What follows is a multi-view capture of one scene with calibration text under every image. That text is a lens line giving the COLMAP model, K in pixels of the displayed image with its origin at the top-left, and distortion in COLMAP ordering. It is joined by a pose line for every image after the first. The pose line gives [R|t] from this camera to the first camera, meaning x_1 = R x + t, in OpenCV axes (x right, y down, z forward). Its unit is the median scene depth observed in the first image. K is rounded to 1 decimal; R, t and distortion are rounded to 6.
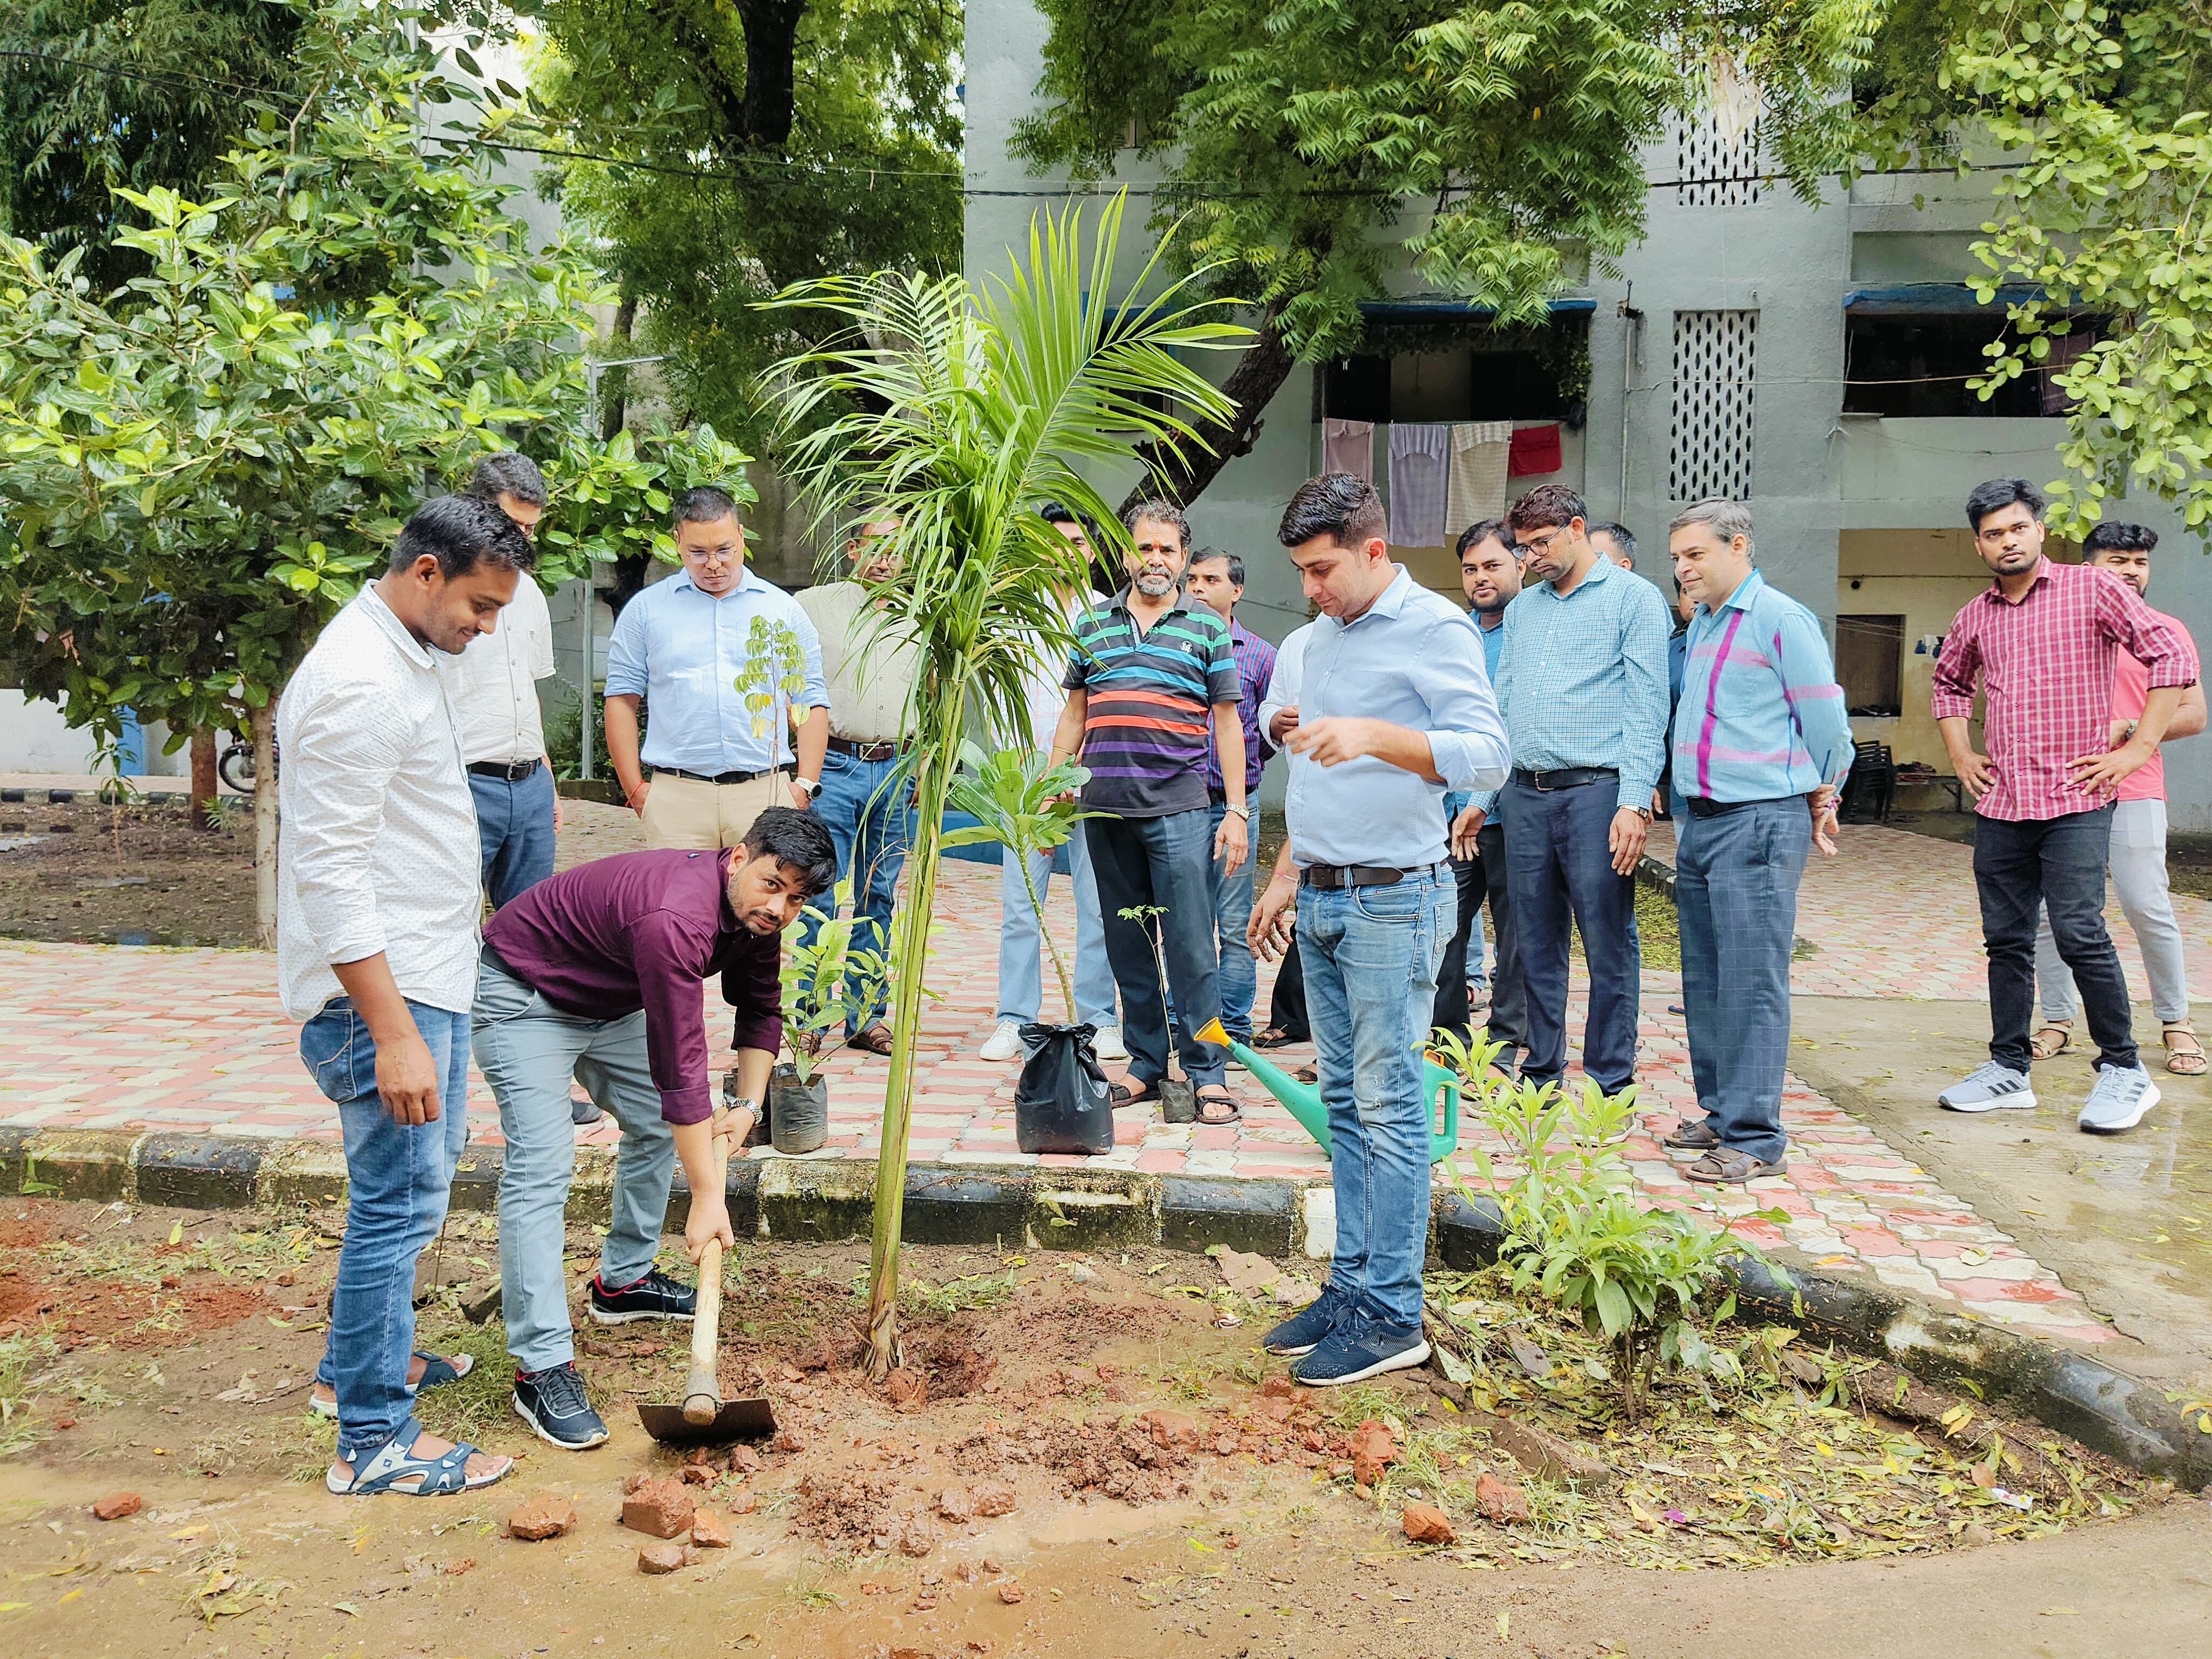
lens RADIAL K [[1719.4, 0, 1120.4], [0, 1719.4, 864.0], [0, 0, 1]] dist [-0.006134, -0.046975]
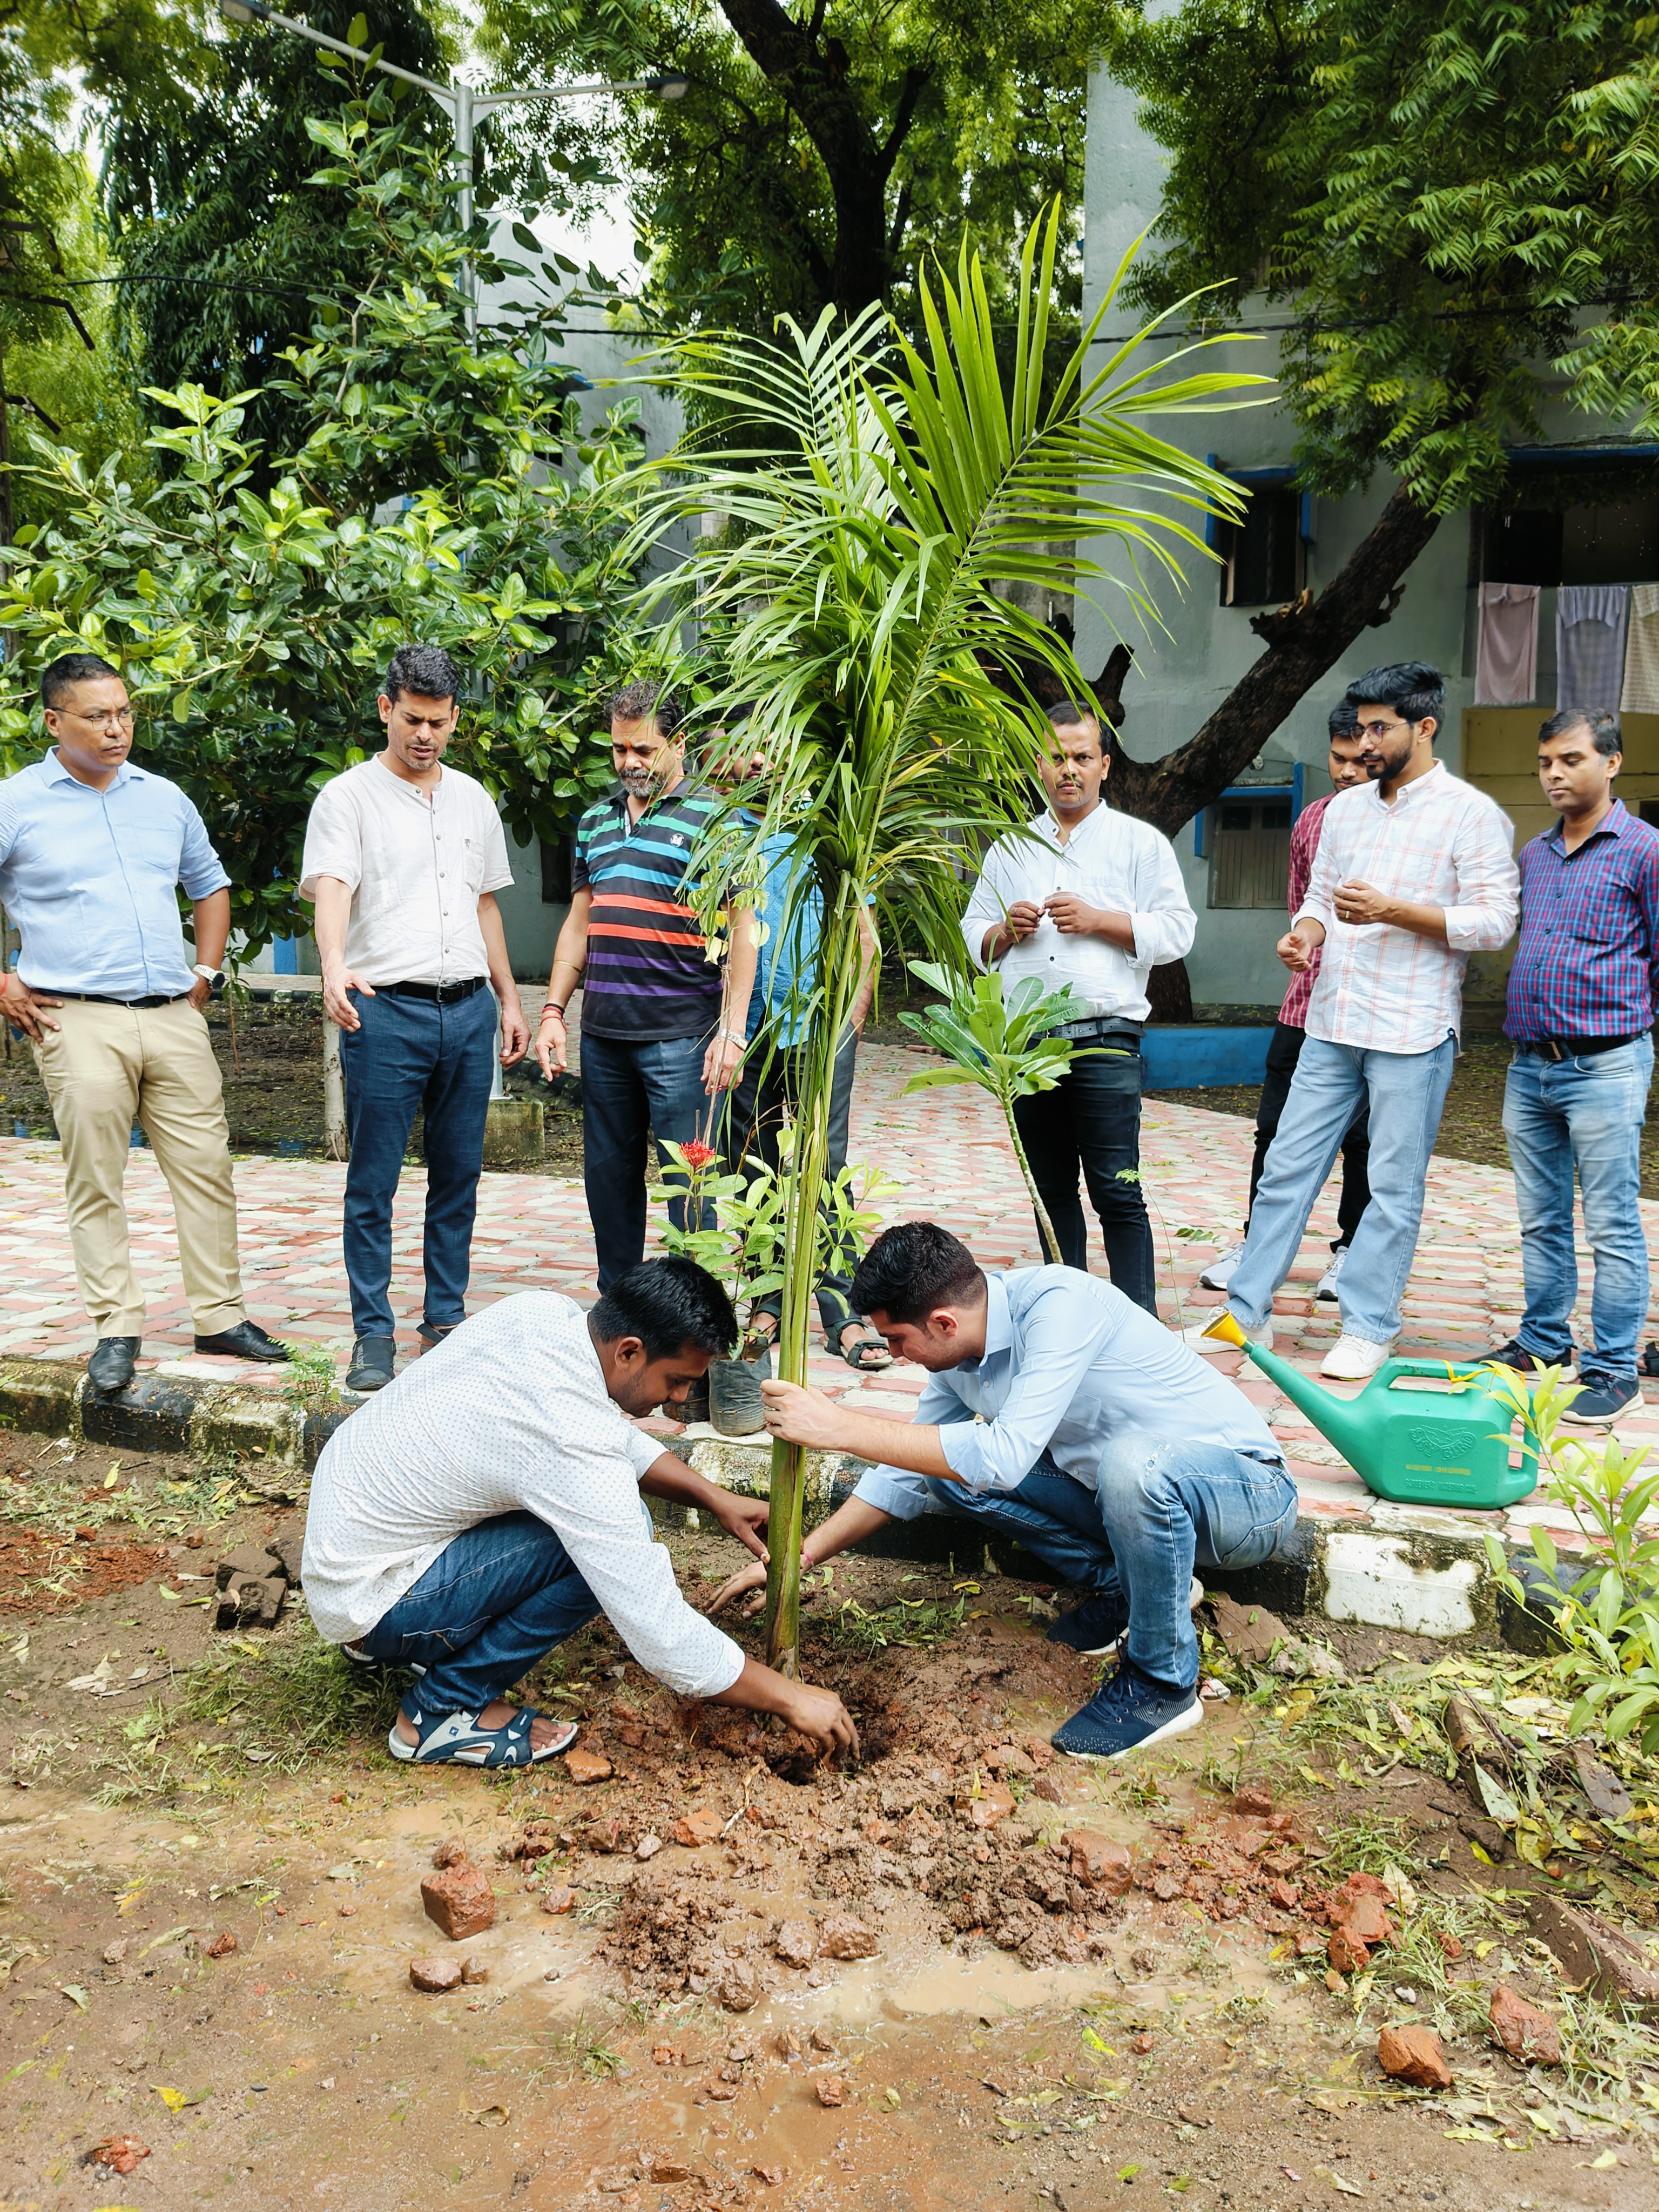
lens RADIAL K [[1719.4, 0, 829.9], [0, 1719.4, 1172.1], [0, 0, 1]] dist [-0.006134, -0.046975]
pose [[0.970343, 0.035307, -0.239141, 0.041853], [-0.020081, 0.997630, 0.065809, -0.016952], [0.240897, -0.059055, 0.968752, 0.106739]]
